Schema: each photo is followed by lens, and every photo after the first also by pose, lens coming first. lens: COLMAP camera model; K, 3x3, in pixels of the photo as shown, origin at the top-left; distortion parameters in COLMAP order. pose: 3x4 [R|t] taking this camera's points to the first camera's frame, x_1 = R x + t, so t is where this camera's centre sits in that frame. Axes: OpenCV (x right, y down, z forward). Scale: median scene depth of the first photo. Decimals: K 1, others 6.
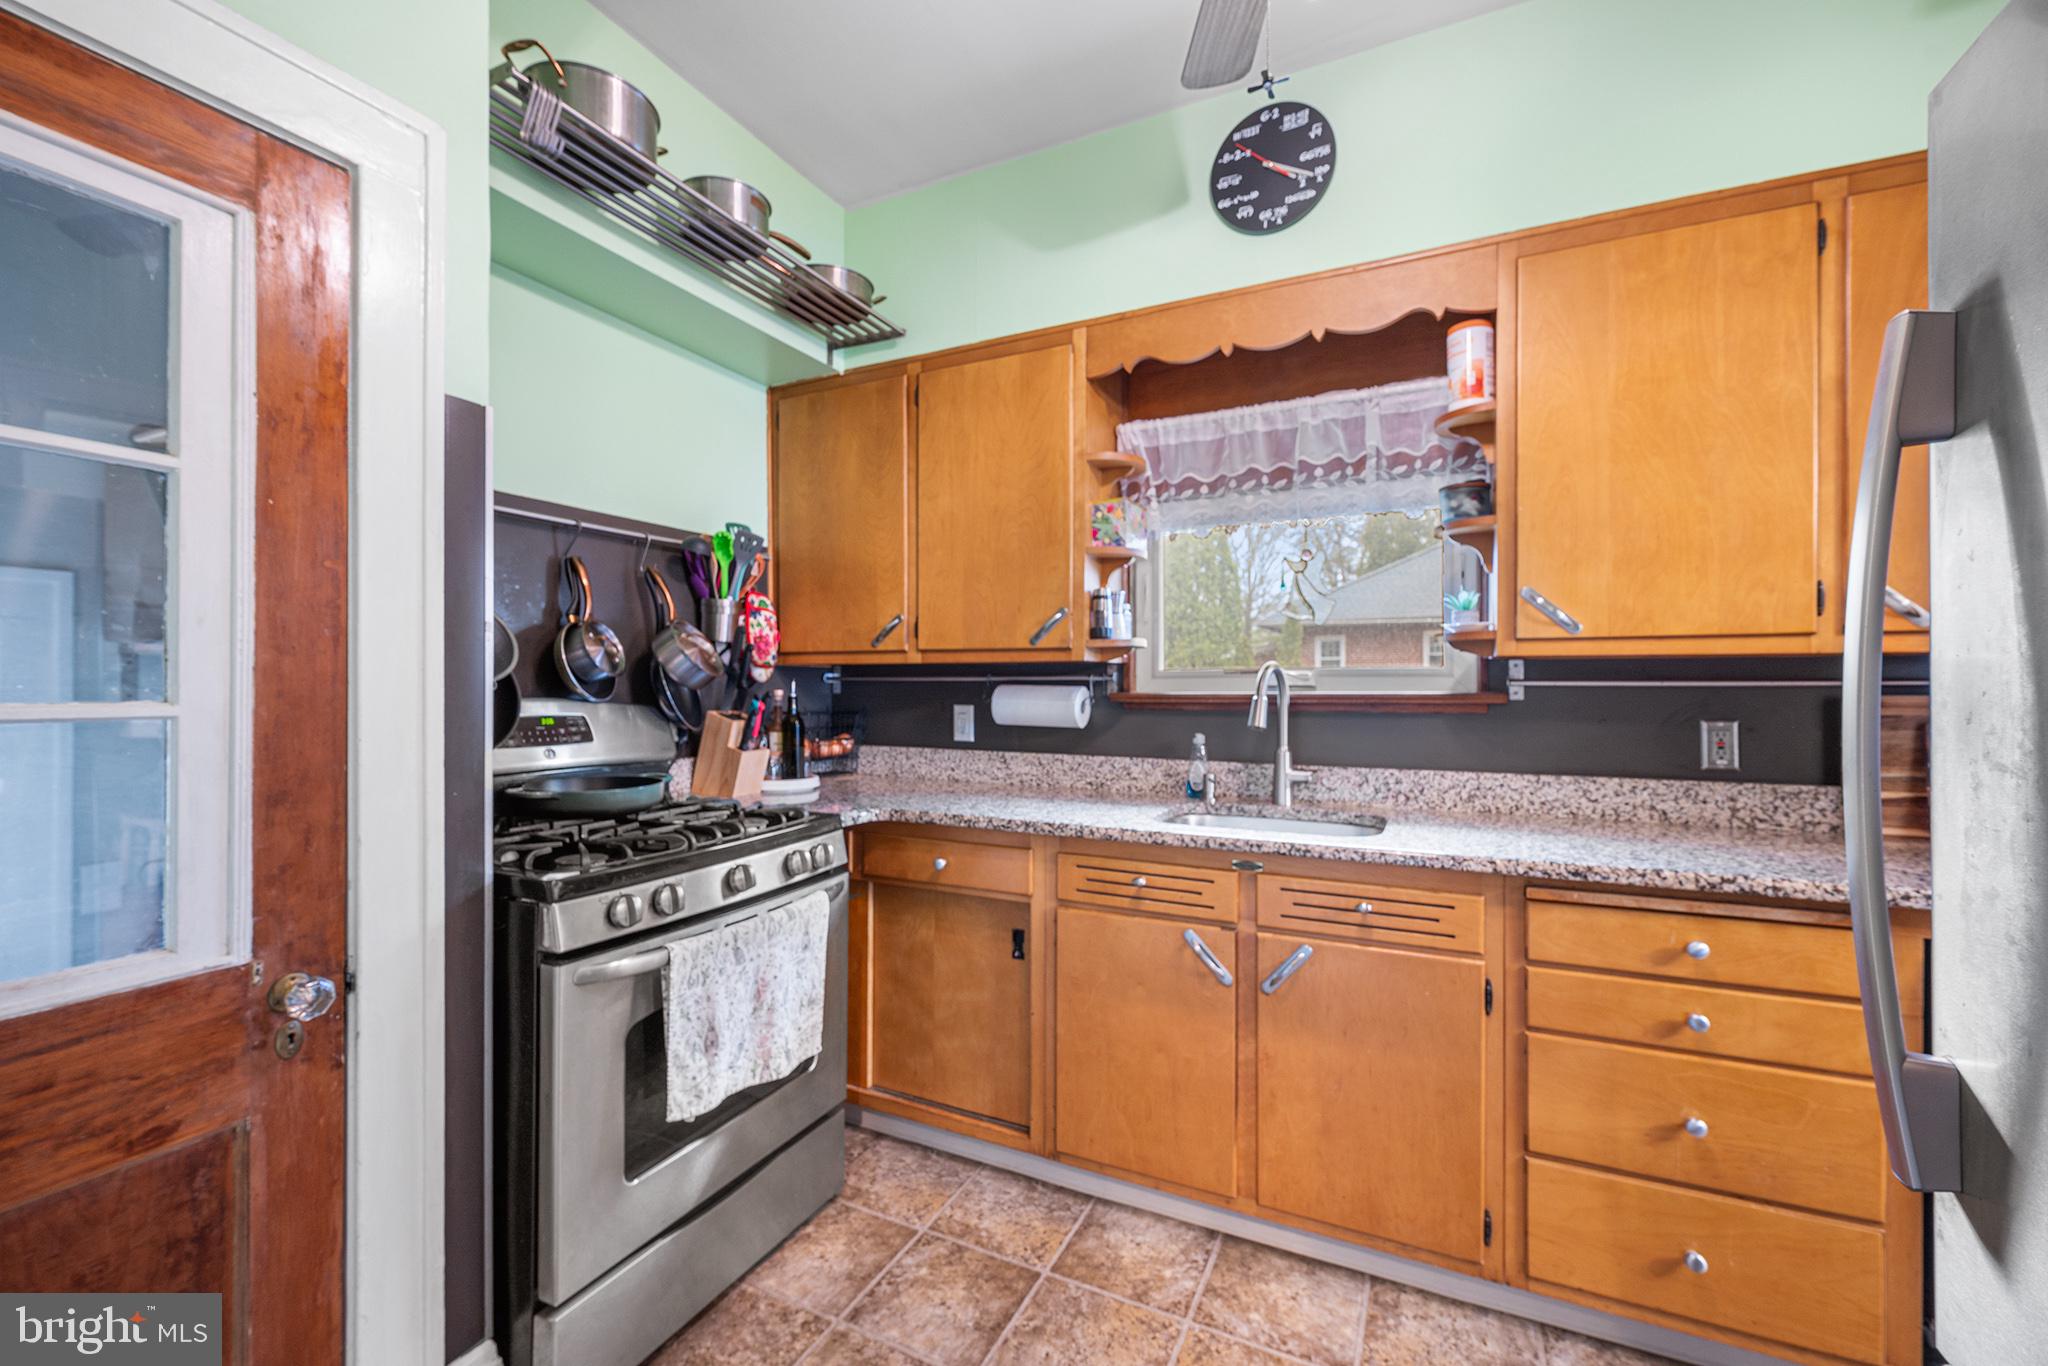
lens RADIAL K [[824.7, 0, 1013.3], [0, 824.7, 705.6], [0, 0, 1]] dist [-0.000351, -0.000239]
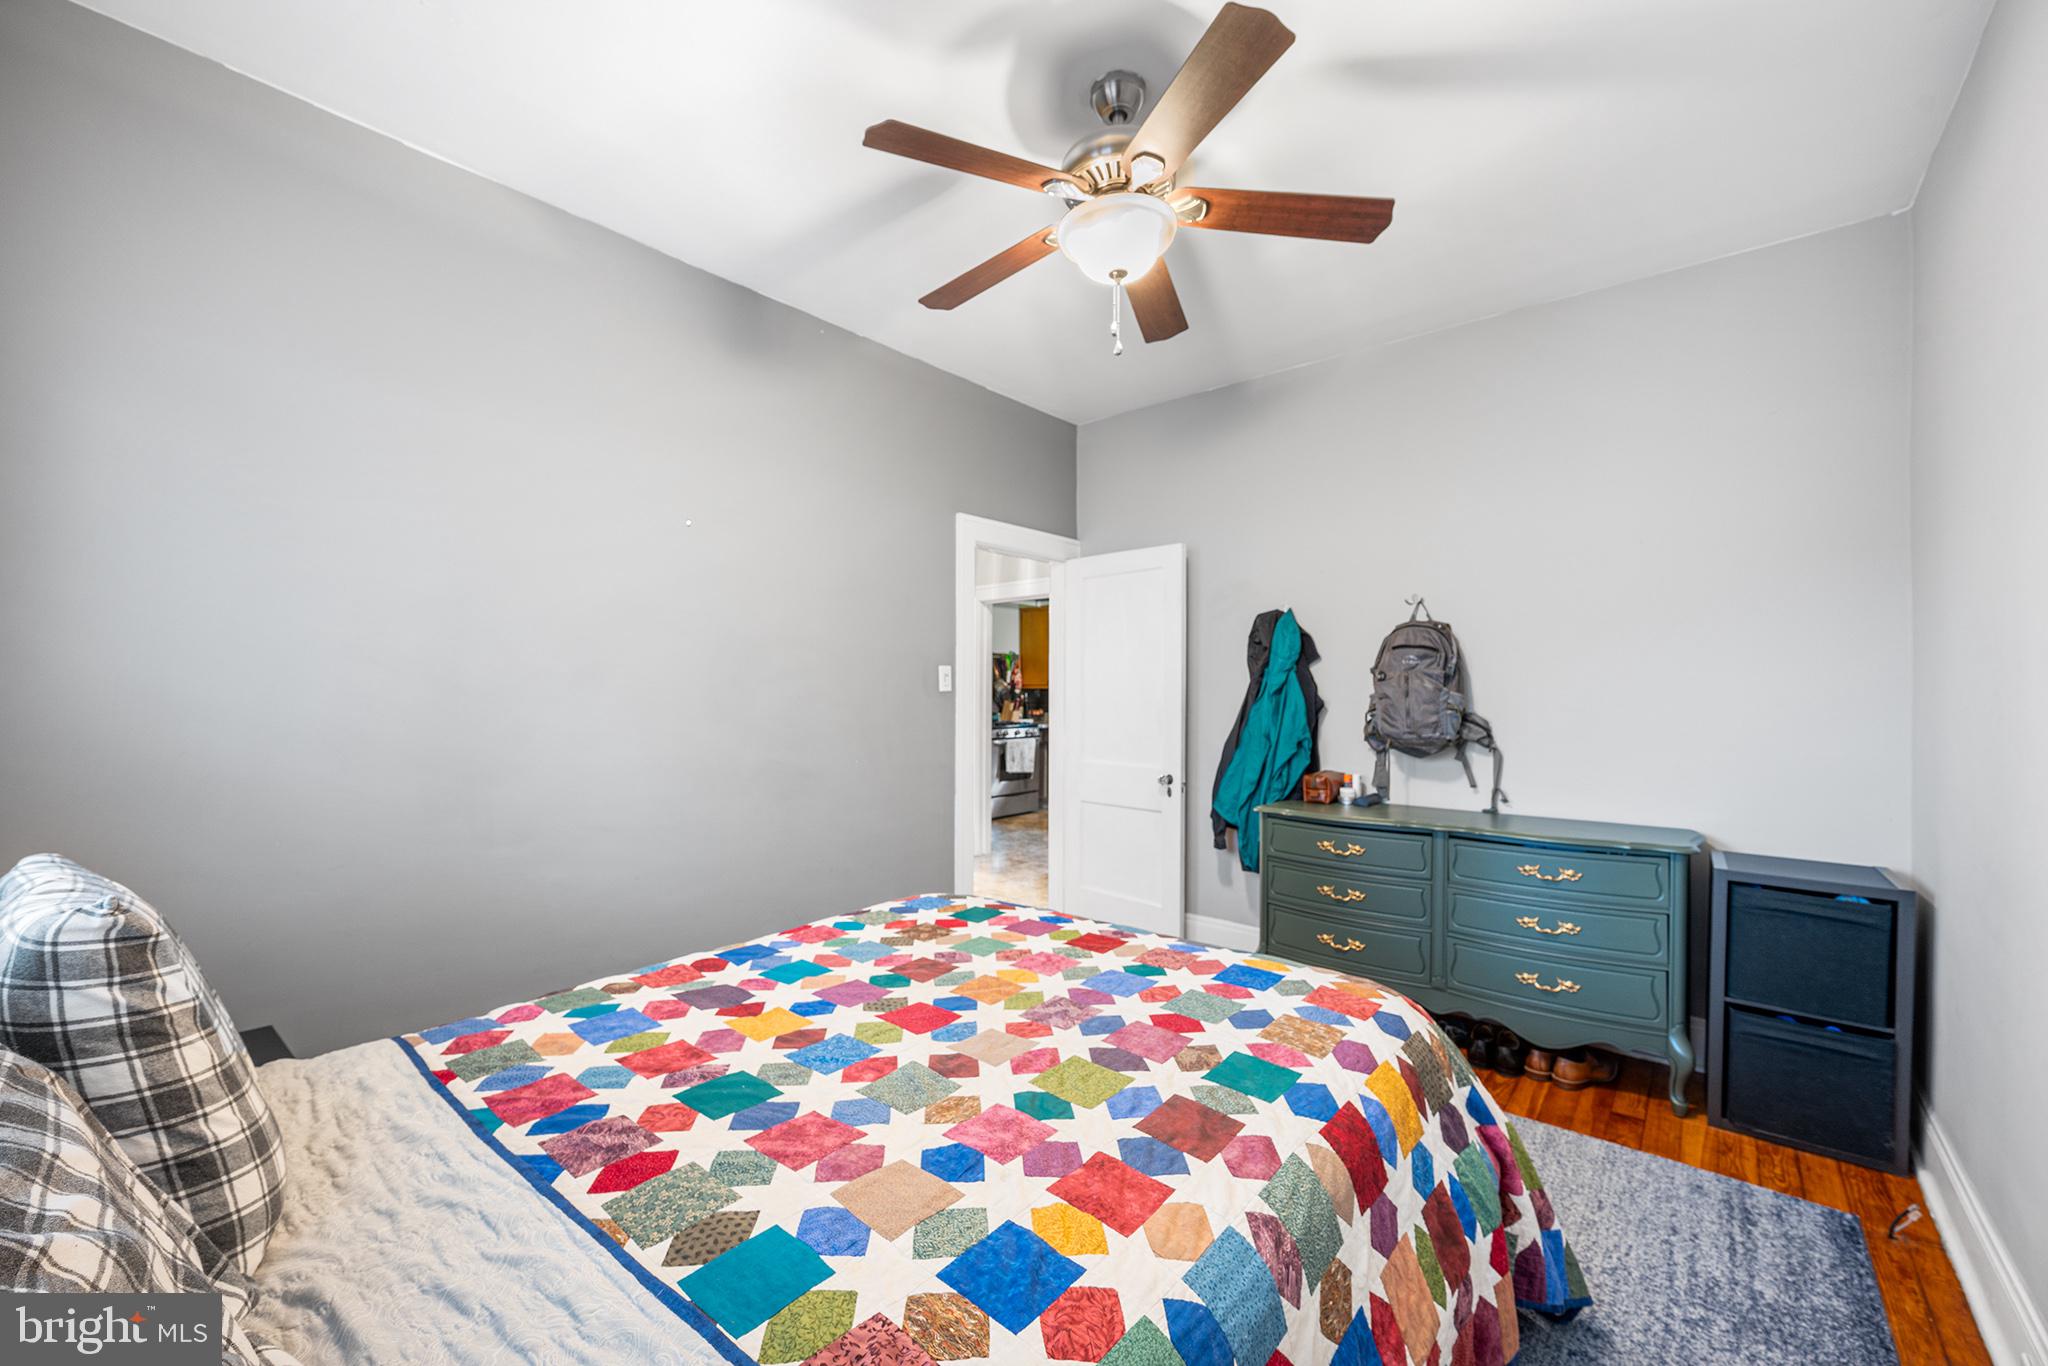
lens RADIAL K [[824.7, 0, 1013.3], [0, 824.7, 705.6], [0, 0, 1]] dist [-0.000351, -0.000239]
pose [[0.971246, 0.012589, -0.237744, 0.731036], [-0.013074, 0.999914, -0.000463, 0.037584], [0.237718, 0.003558, 0.971328, -3.419896]]
